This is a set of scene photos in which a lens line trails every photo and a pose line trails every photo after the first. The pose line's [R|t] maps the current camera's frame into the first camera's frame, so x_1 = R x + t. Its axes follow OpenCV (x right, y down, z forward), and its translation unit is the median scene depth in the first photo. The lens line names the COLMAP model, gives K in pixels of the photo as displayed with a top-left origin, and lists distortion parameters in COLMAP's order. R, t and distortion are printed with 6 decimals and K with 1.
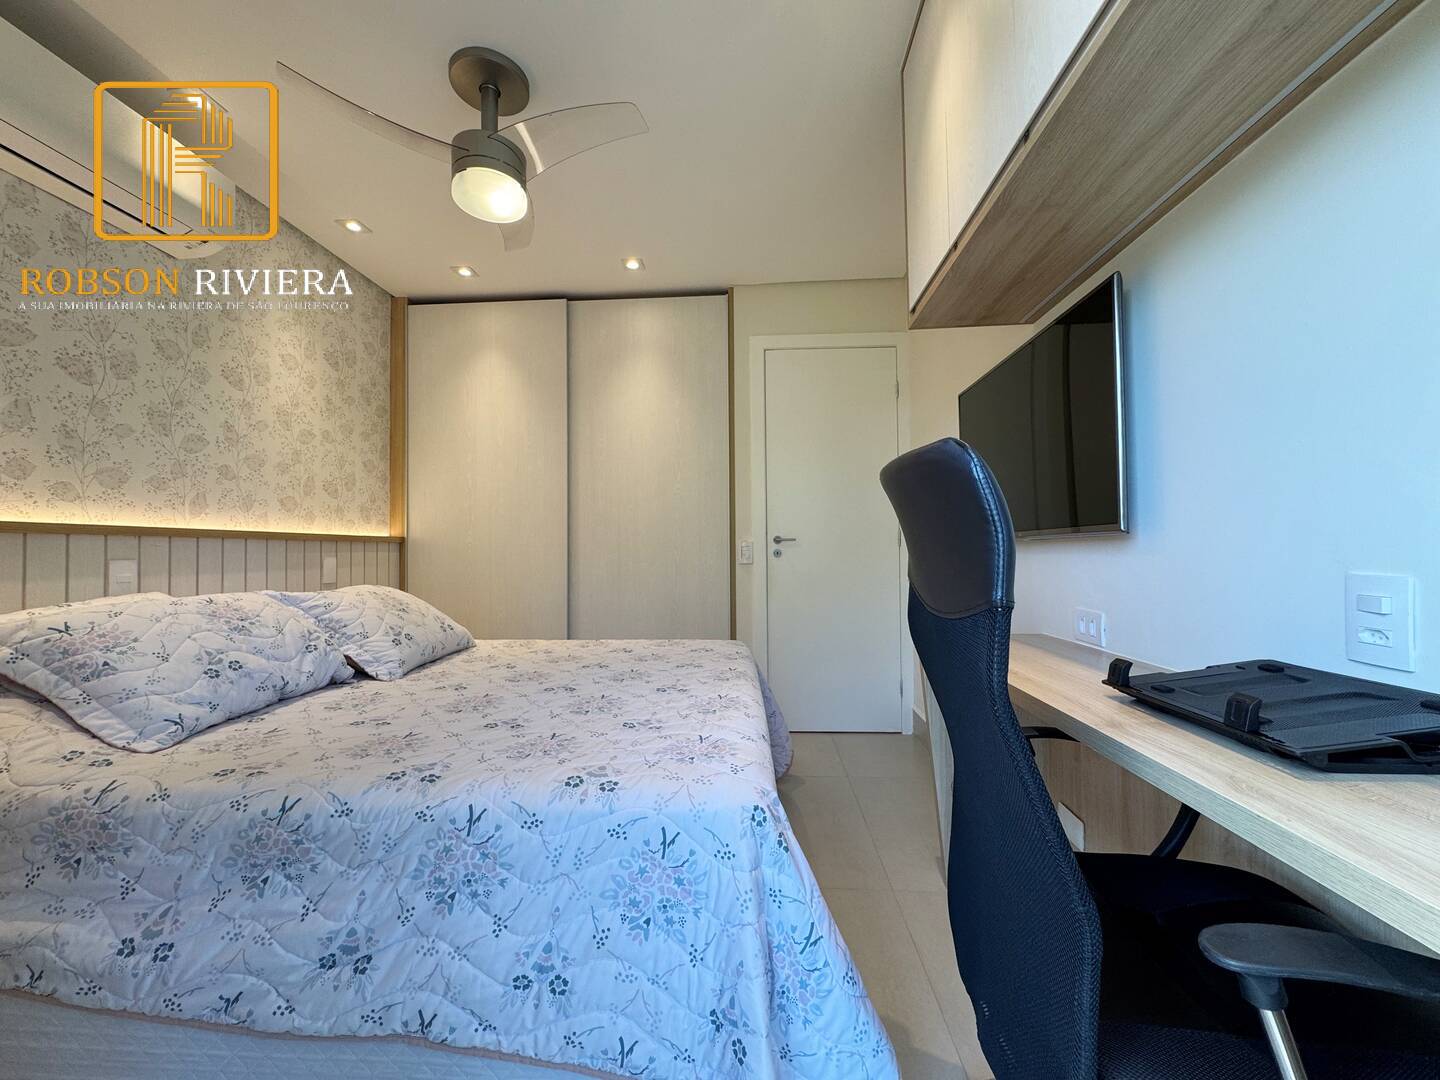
lens RADIAL K [[571.5, 0, 720.0], [0, 571.5, 540.0], [0, 0, 1]] dist [-0.002834, -0.000286]
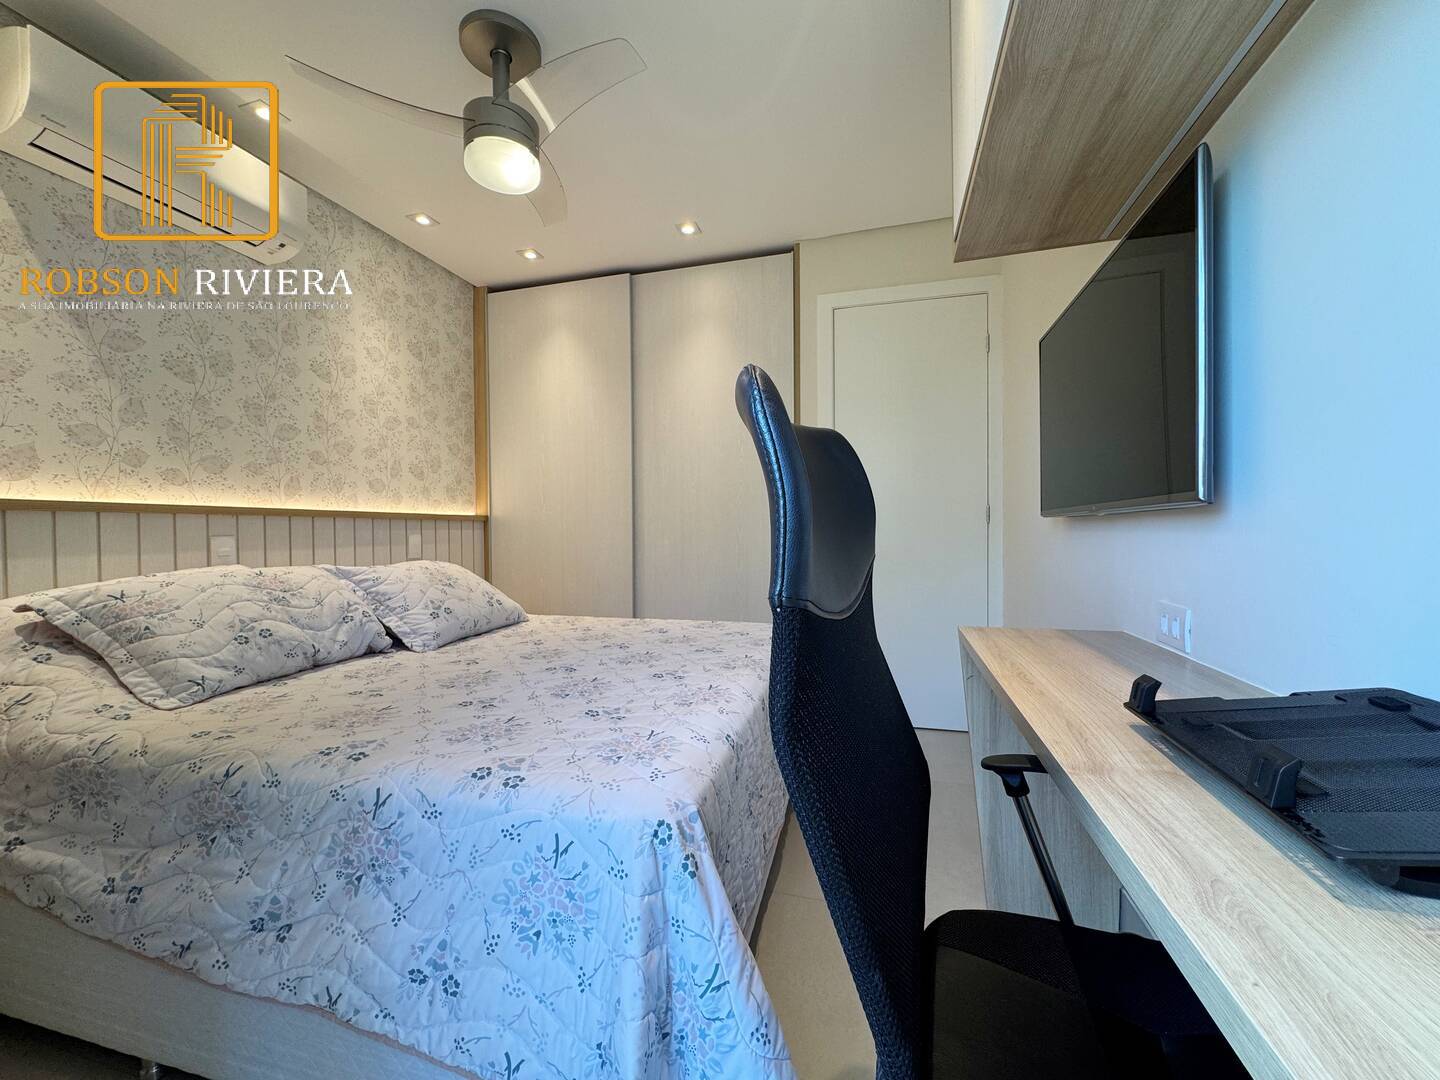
lens RADIAL K [[571.5, 0, 720.0], [0, 571.5, 540.0], [0, 0, 1]] dist [-0.002834, -0.000286]
pose [[0.977168, 0.004408, -0.212420, 0.273358], [0.003575, 0.999302, 0.037182, 0.005987], [0.212436, -0.037092, 0.976471, 0.154383]]
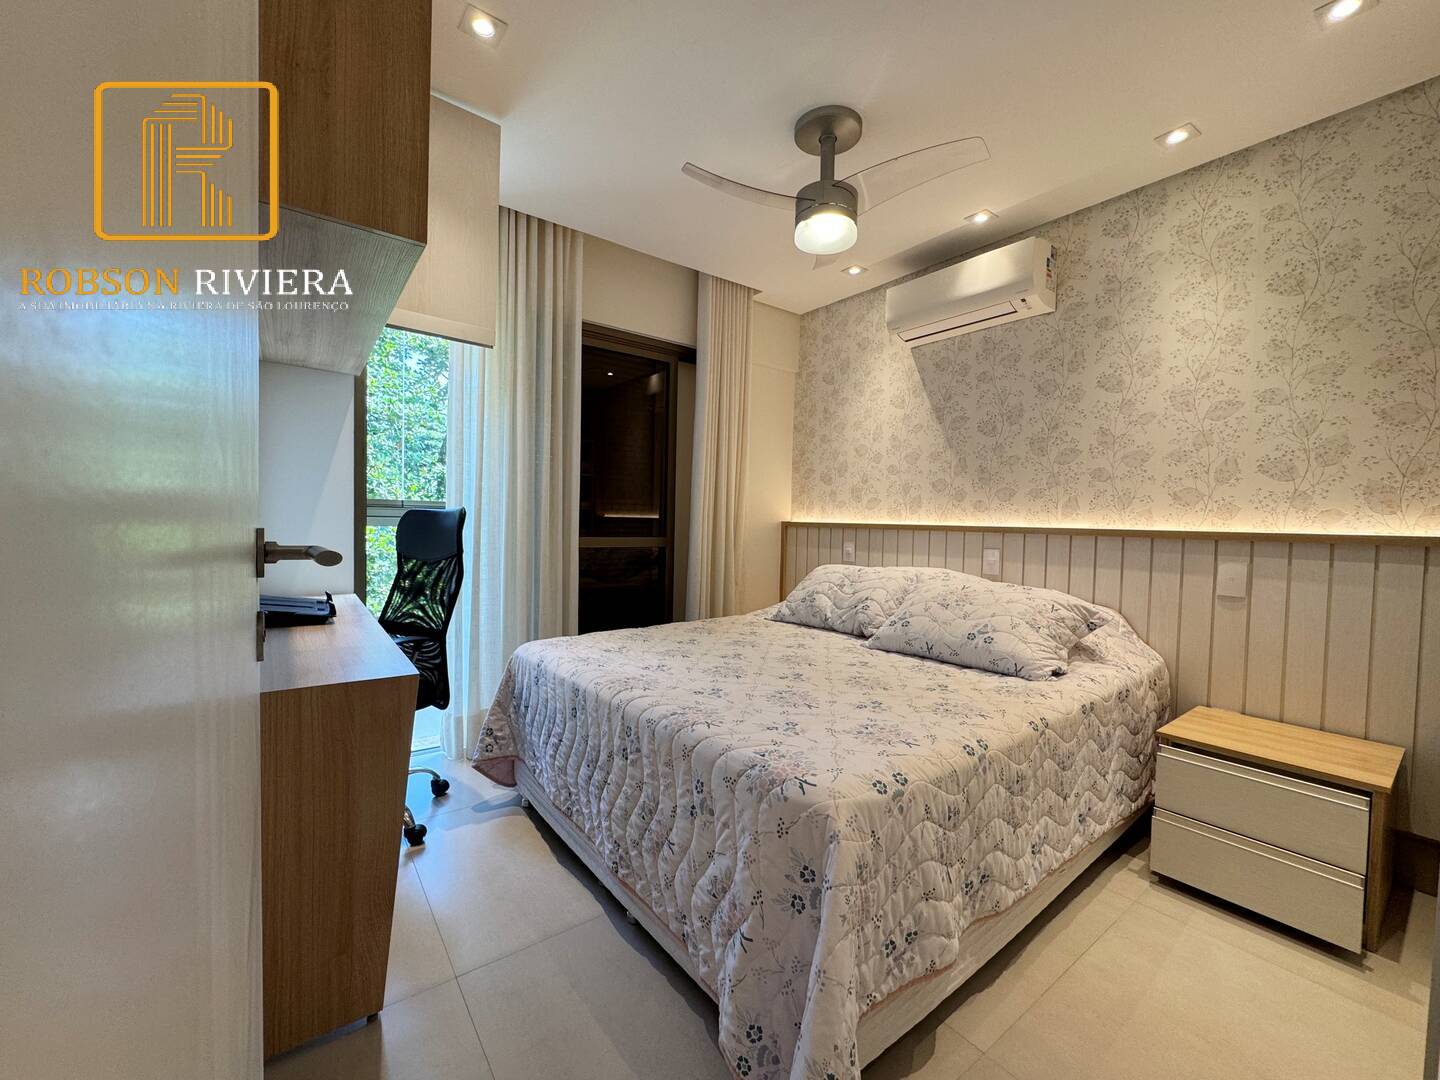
lens RADIAL K [[597.5, 0, 720.0], [0, 597.5, 540.0], [0, 0, 1]] dist [0.000291, 0.000003]
pose [[-0.762343, 0.010833, -0.647083, 0.842746], [-0.004603, 0.999744, 0.022160, -0.033308], [0.647157, 0.019872, -0.762098, 2.815893]]
